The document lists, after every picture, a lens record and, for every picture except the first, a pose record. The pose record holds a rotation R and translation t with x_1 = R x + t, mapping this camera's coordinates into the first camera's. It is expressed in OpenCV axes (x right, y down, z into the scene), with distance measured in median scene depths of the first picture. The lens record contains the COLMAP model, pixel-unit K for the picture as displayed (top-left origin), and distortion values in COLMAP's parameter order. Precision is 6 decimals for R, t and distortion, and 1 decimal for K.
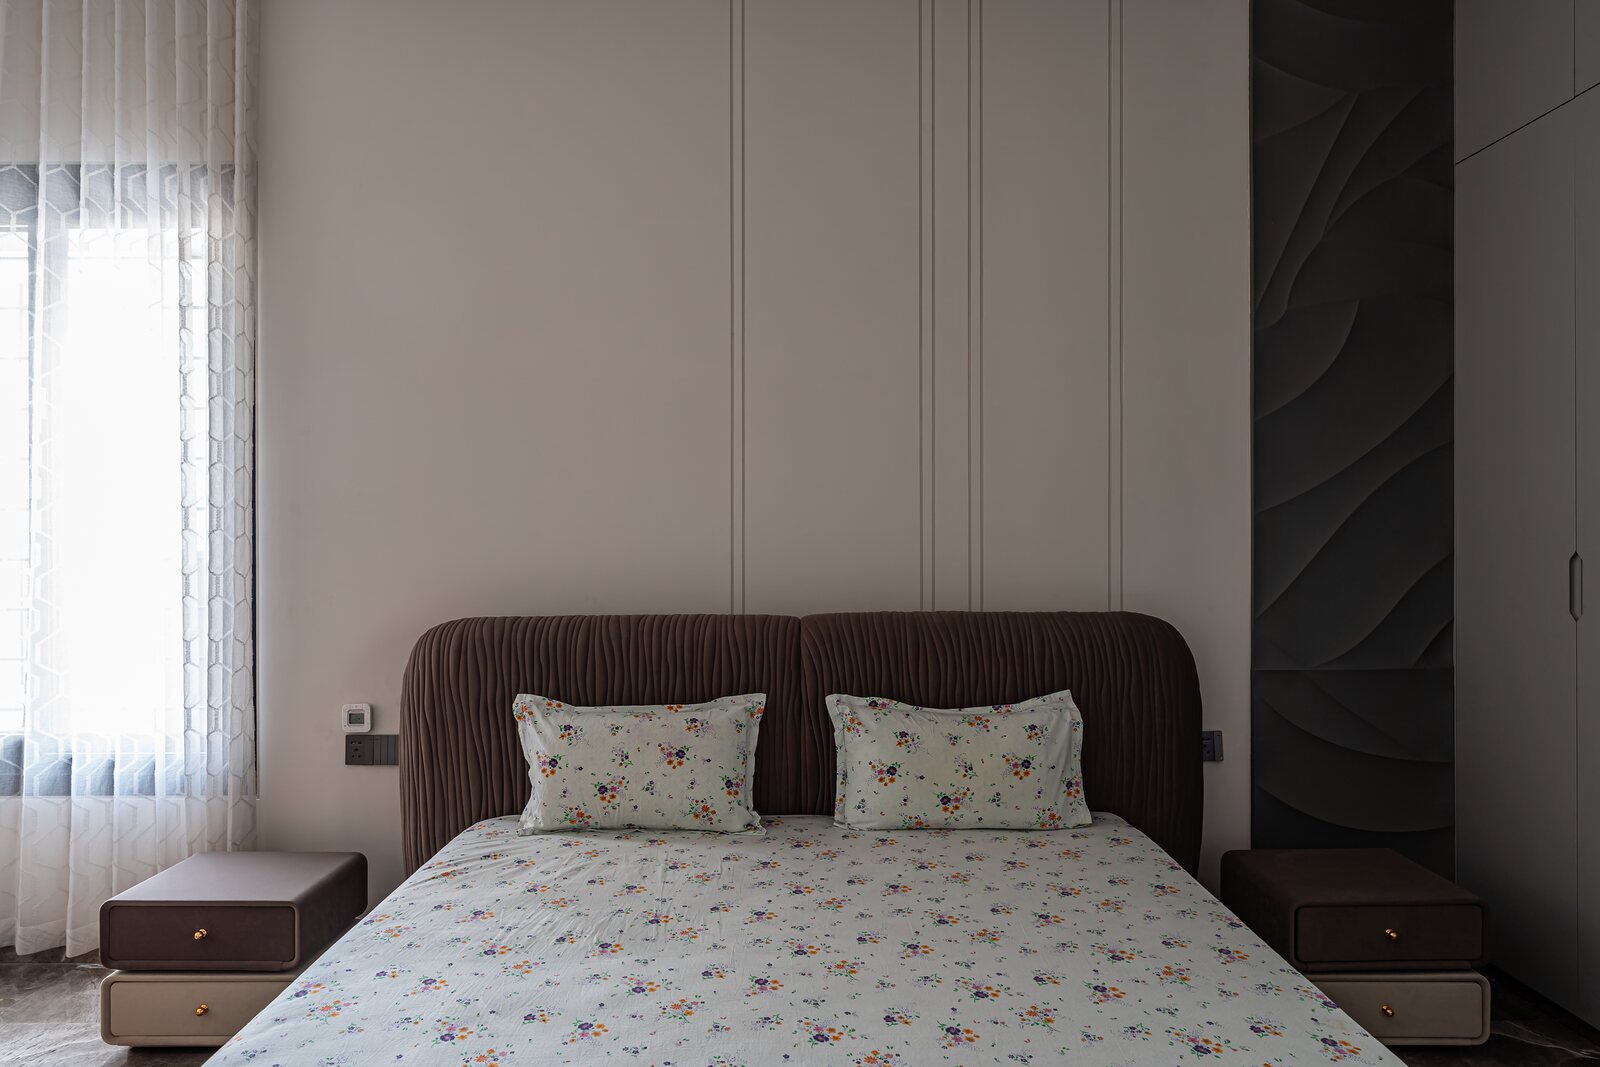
lens RADIAL K [[1044.7, 0, 800.0], [0, 1044.7, 533.5], [0, 0, 1]] dist [-0.004438, 0.002068]
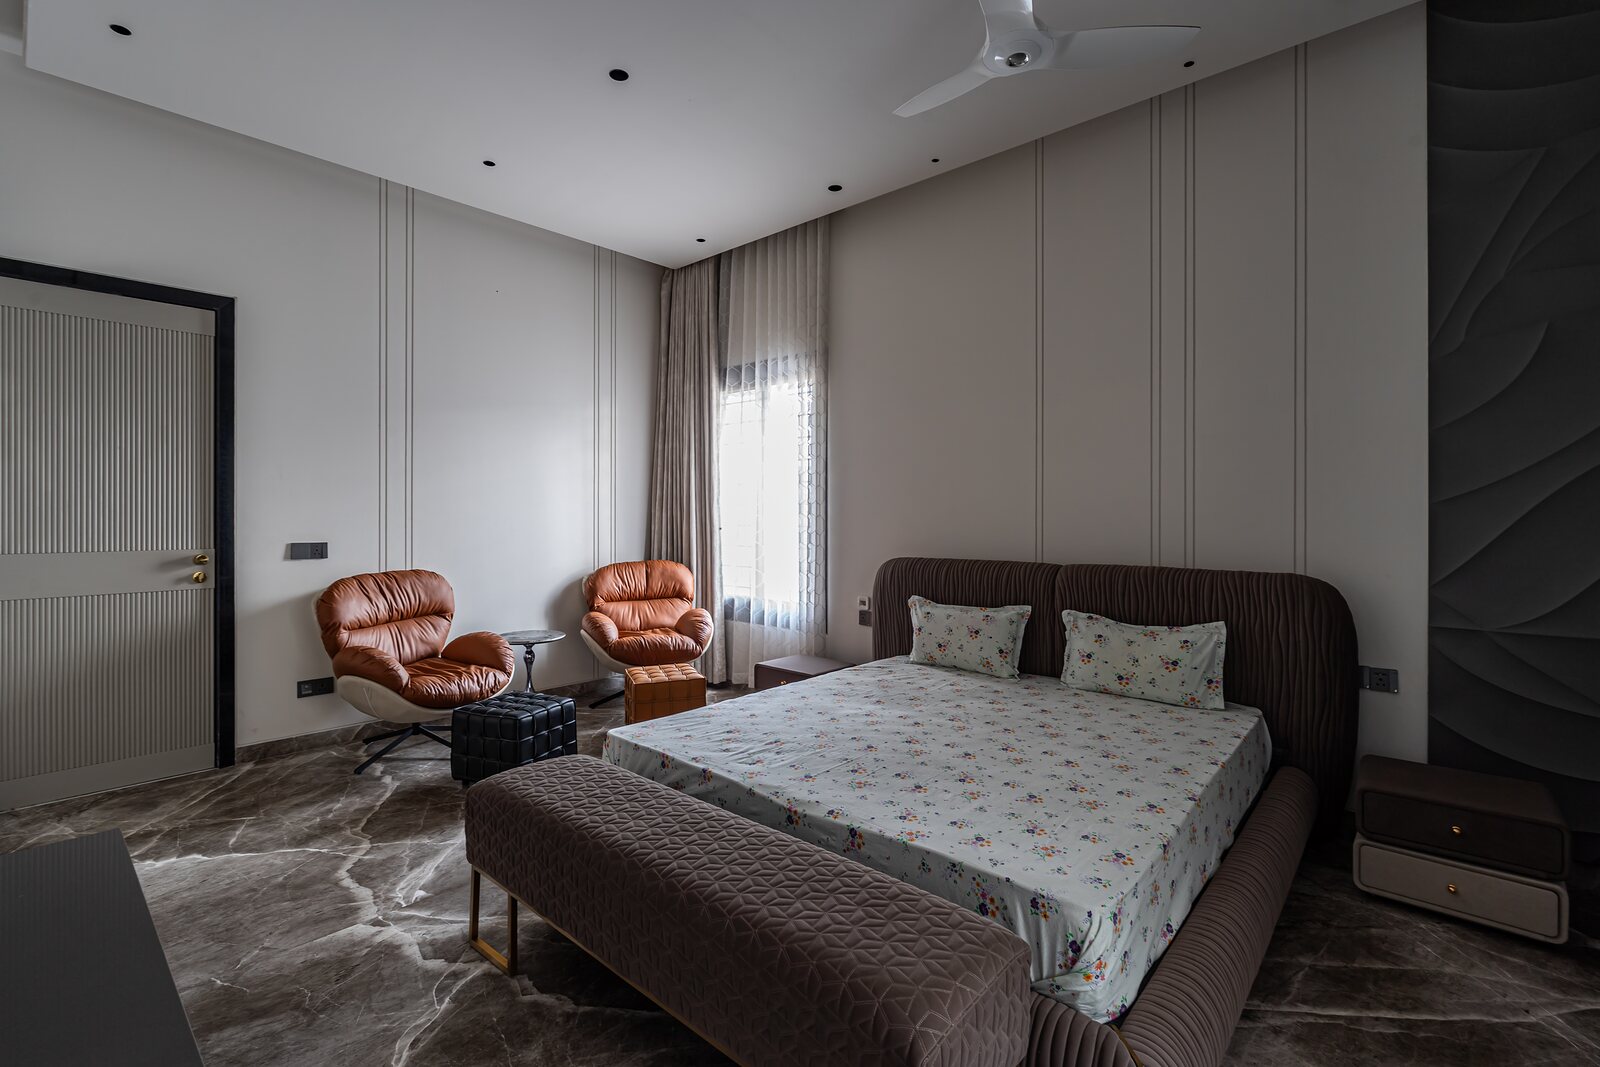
lens RADIAL K [[710.4, 0, 800.4], [0, 710.4, 498.1], [0, 0, 1]] dist [0.000457, -0.000118]
pose [[0.747455, -0.012121, -0.664202, 0.495009], [0.002631, 0.999880, -0.015285, -0.015248], [0.664307, 0.009678, 0.747397, -0.183774]]
